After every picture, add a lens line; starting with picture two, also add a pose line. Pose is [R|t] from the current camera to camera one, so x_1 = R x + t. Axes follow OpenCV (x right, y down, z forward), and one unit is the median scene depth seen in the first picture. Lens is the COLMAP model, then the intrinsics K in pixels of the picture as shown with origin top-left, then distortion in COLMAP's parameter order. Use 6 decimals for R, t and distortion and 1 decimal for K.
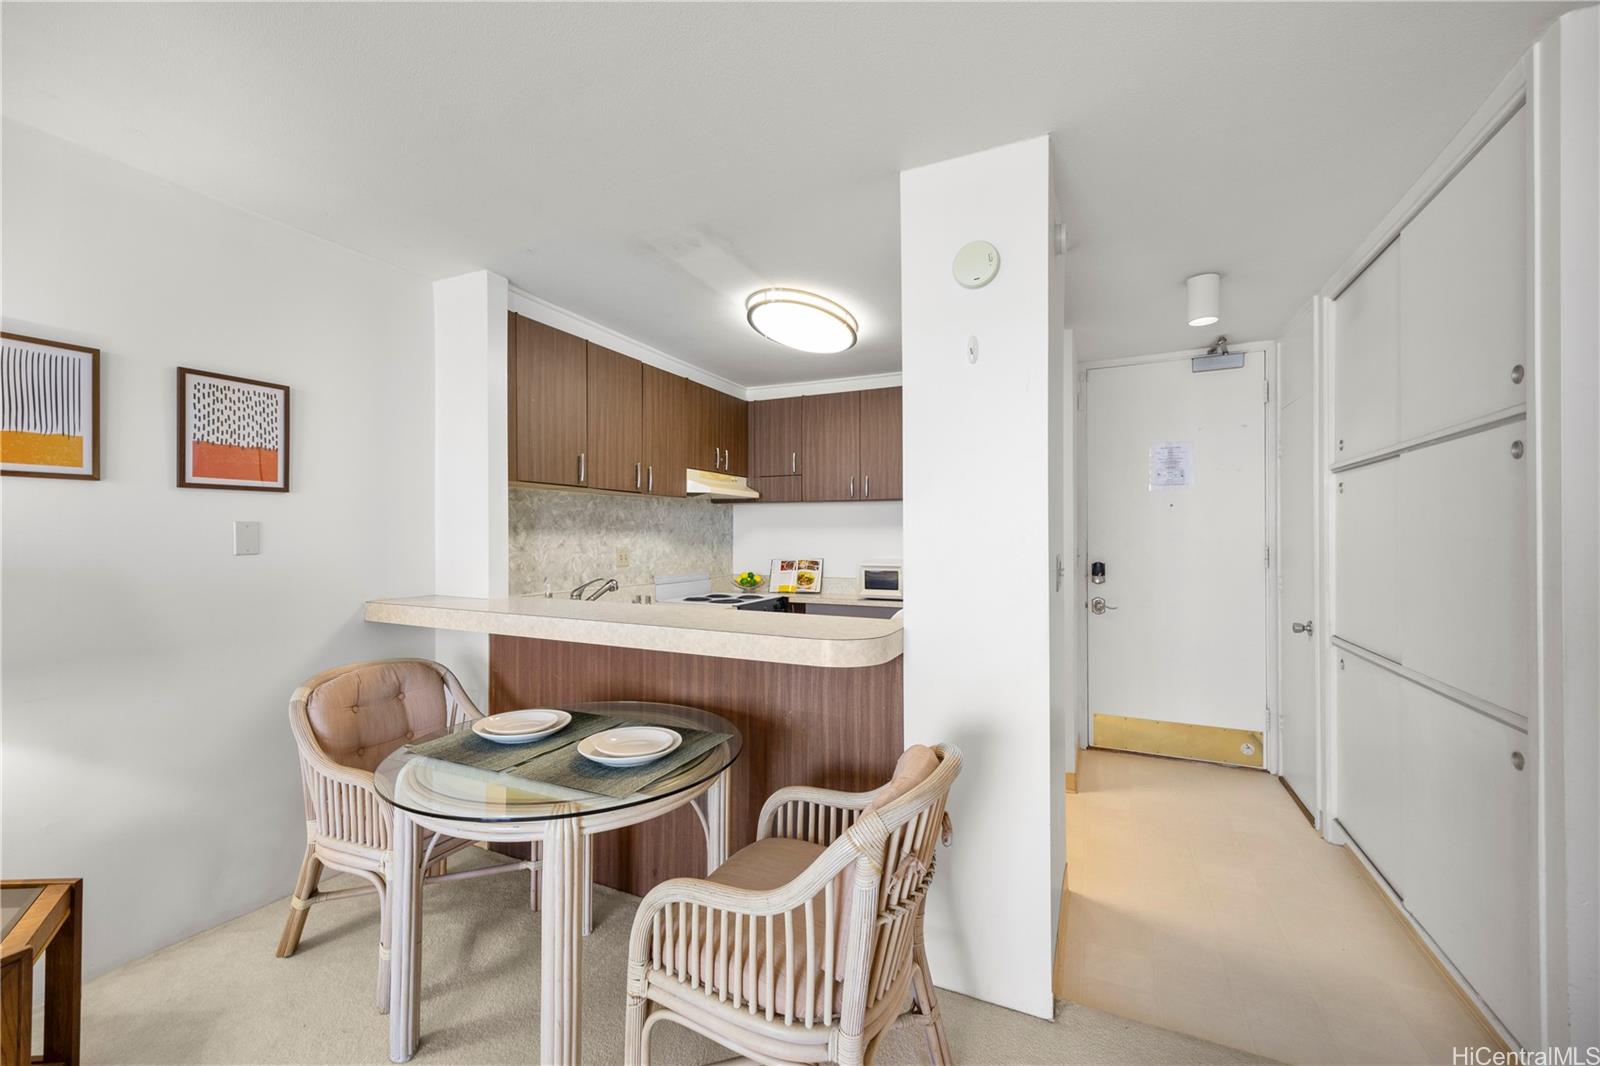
lens RADIAL K [[648.1, 0, 800.9], [0, 648.1, 528.8], [0, 0, 1]] dist [-0.000222, 0.000047]
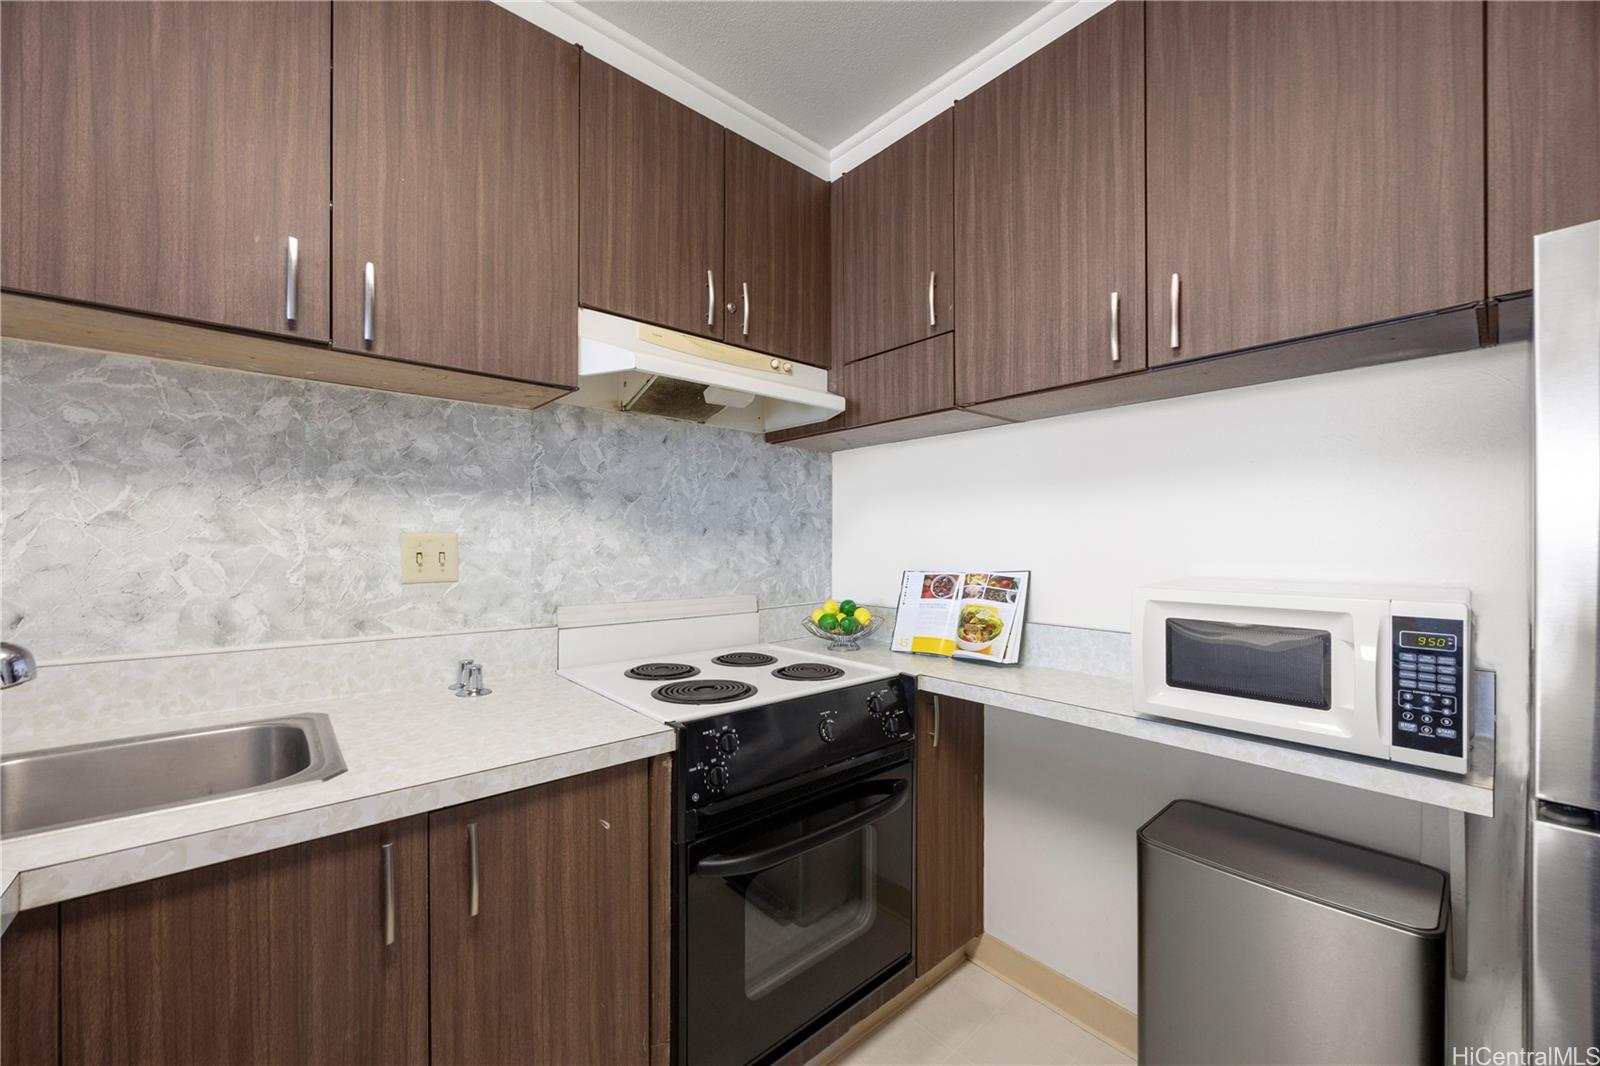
lens RADIAL K [[613.6, 0, 797.1], [0, 613.6, 542.0], [0, 0, 1]] dist [0.000089, -0.000013]
pose [[0.913517, 0.000703, -0.406801, 0.062493], [0.002072, 0.999978, 0.006380, 0.030424], [0.406796, -0.006671, 0.913494, 0.708907]]
